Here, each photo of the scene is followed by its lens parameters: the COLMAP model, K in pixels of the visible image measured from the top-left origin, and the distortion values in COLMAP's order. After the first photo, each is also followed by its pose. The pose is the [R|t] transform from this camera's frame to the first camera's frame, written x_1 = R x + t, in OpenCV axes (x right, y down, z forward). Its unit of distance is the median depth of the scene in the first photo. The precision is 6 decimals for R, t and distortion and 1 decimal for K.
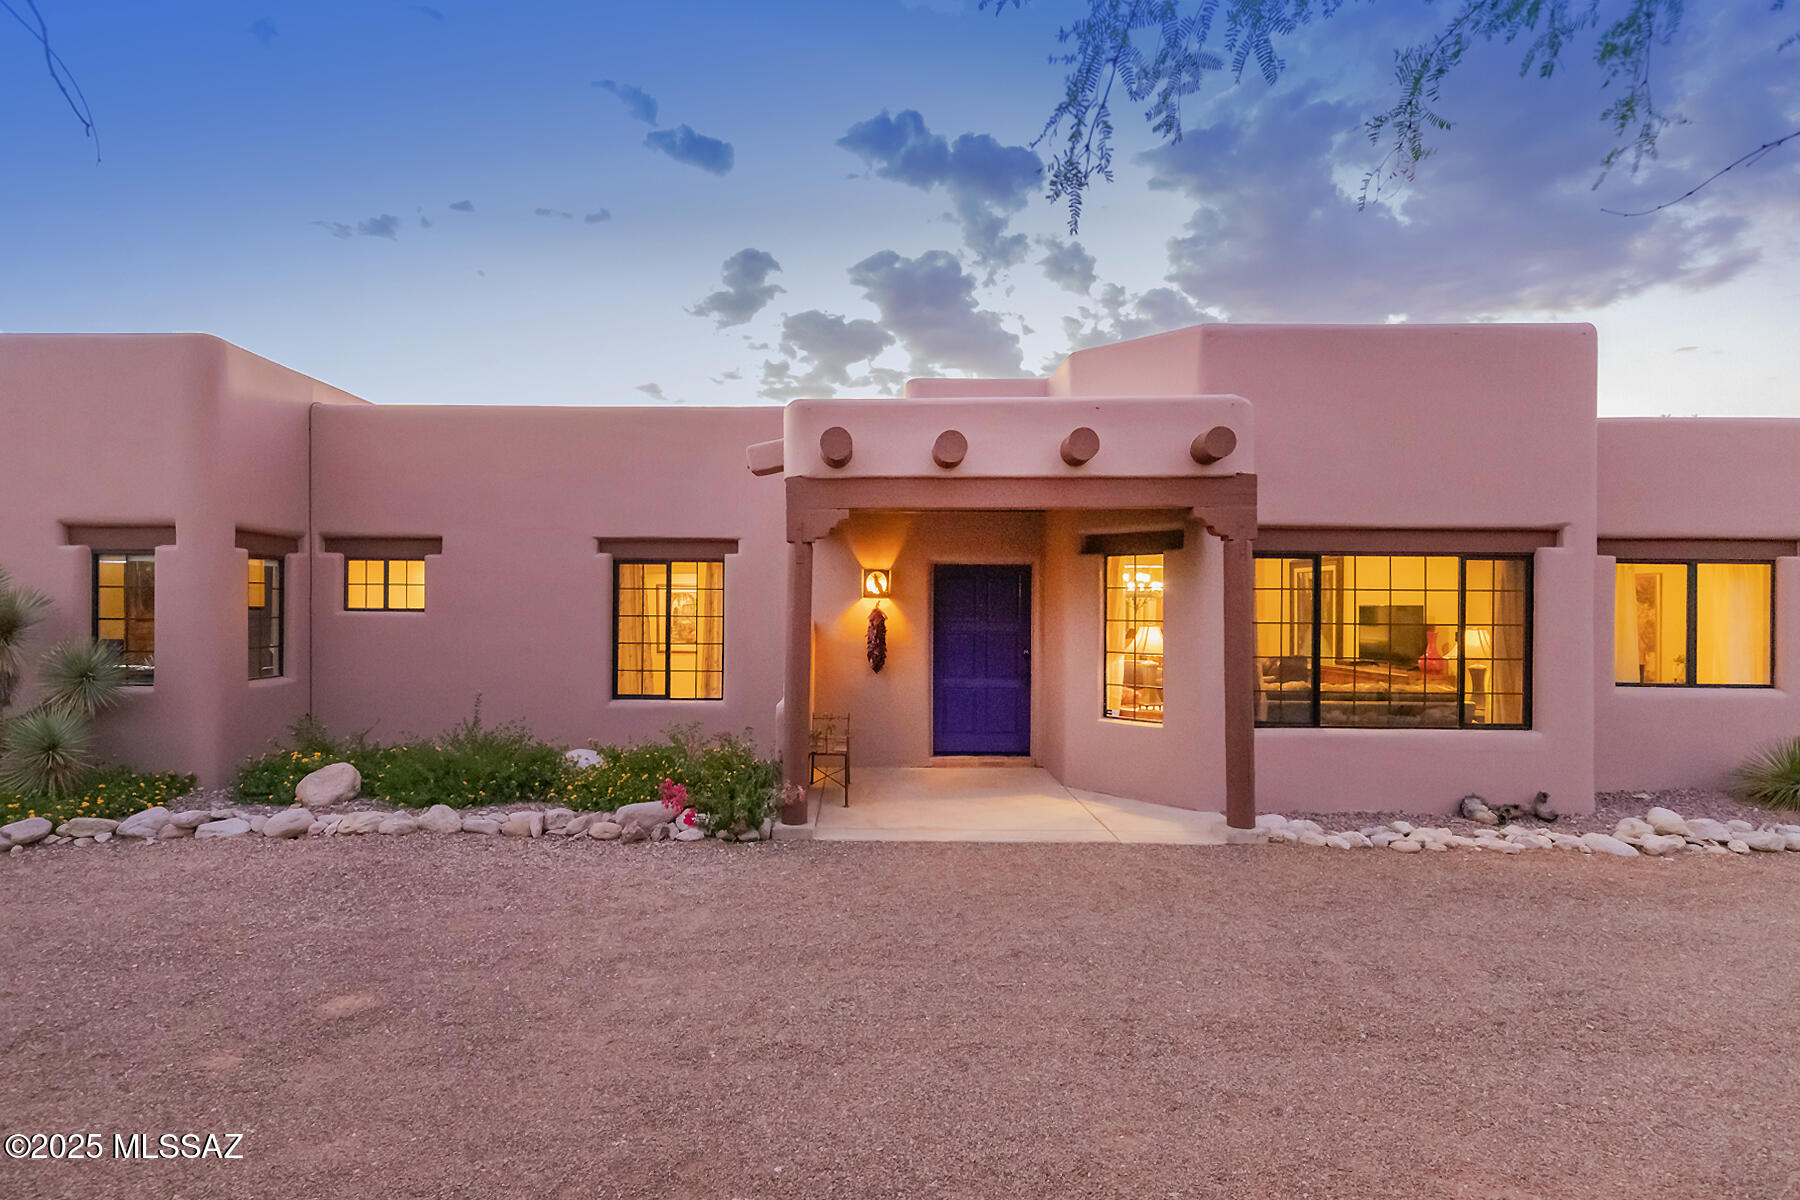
lens RADIAL K [[851.0, 0, 901.0], [0, 851.0, 602.2], [0, 0, 1]] dist [0.008253, -0.001848]
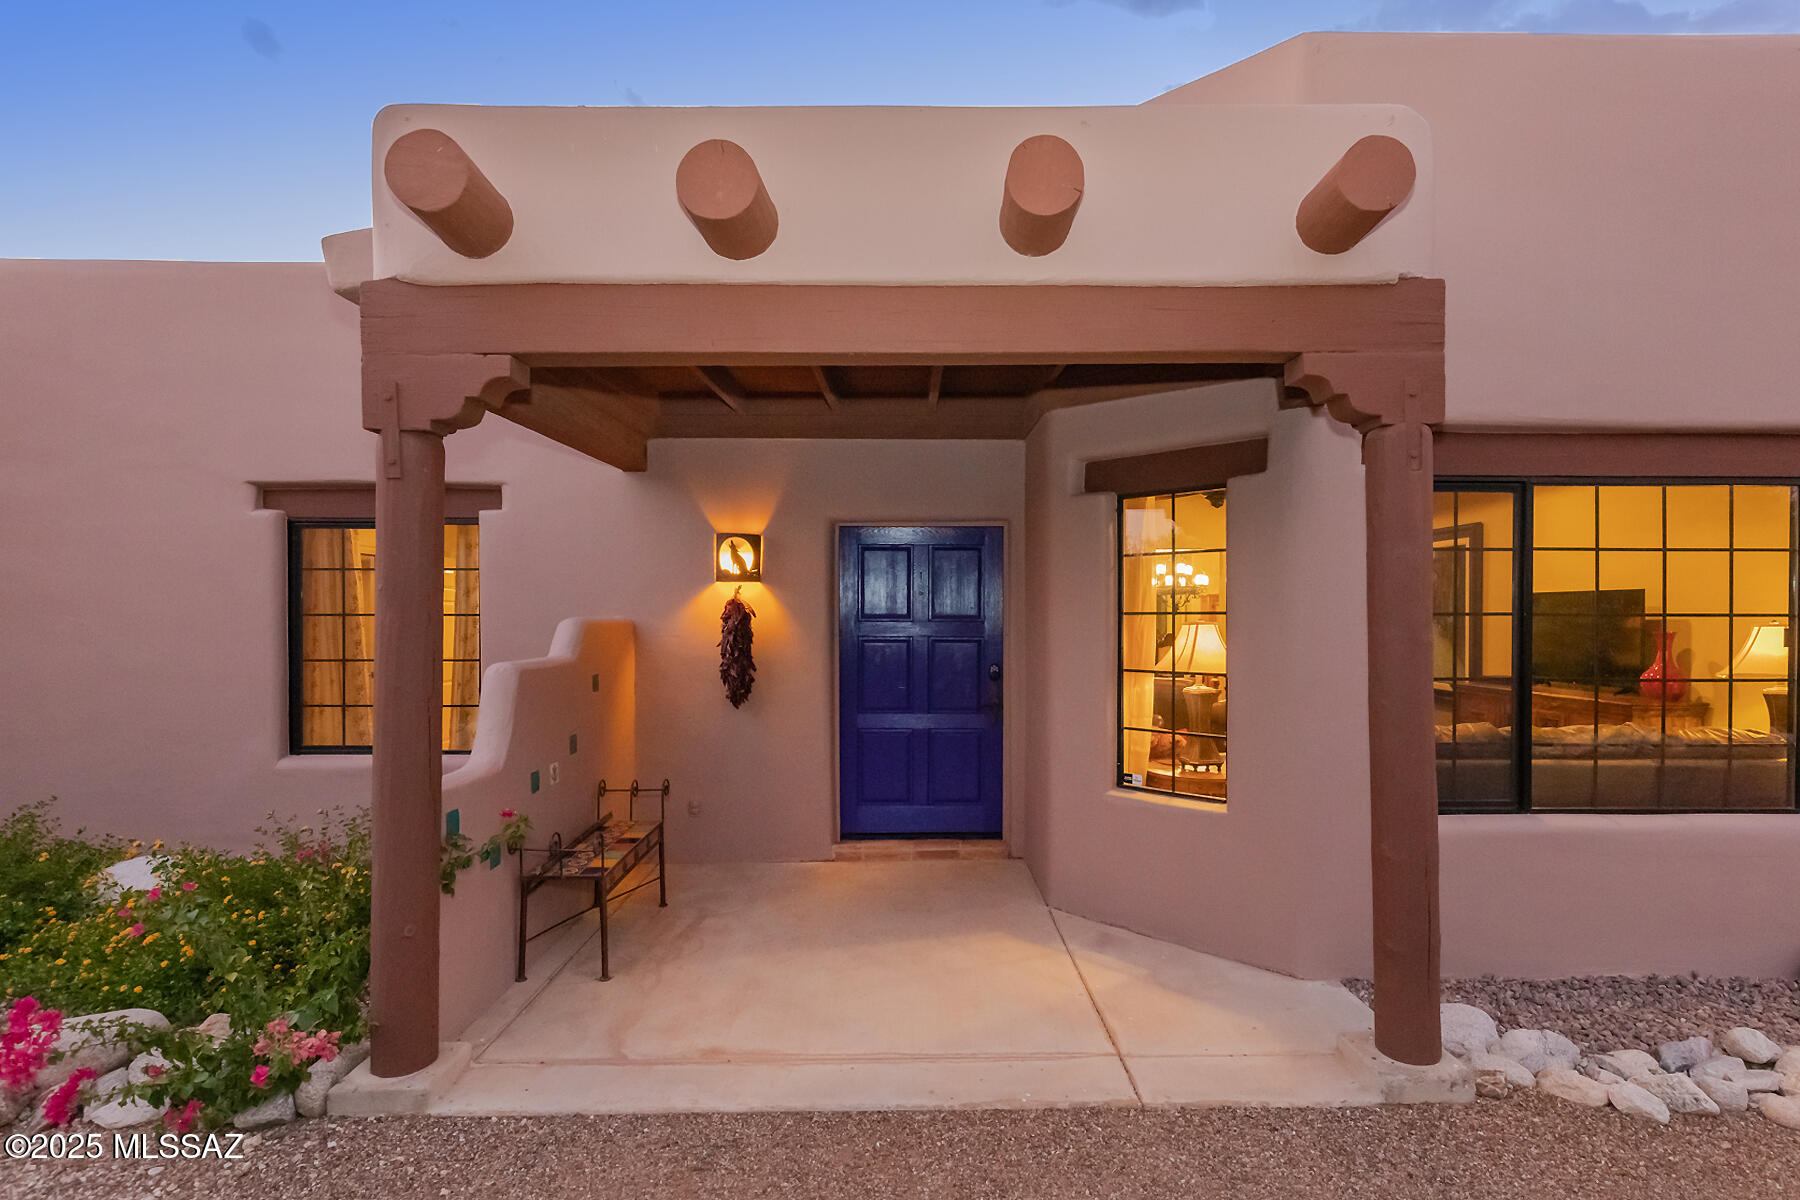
lens RADIAL K [[851.0, 0, 910.9], [0, 851.0, 633.4], [0, 0, 1]] dist [0.008253, -0.001848]
pose [[0.999473, -0.009273, -0.031108, 0.120241], [0.010035, 0.999651, 0.024456, 0.019448], [0.030870, -0.024756, 0.999217, 0.437128]]
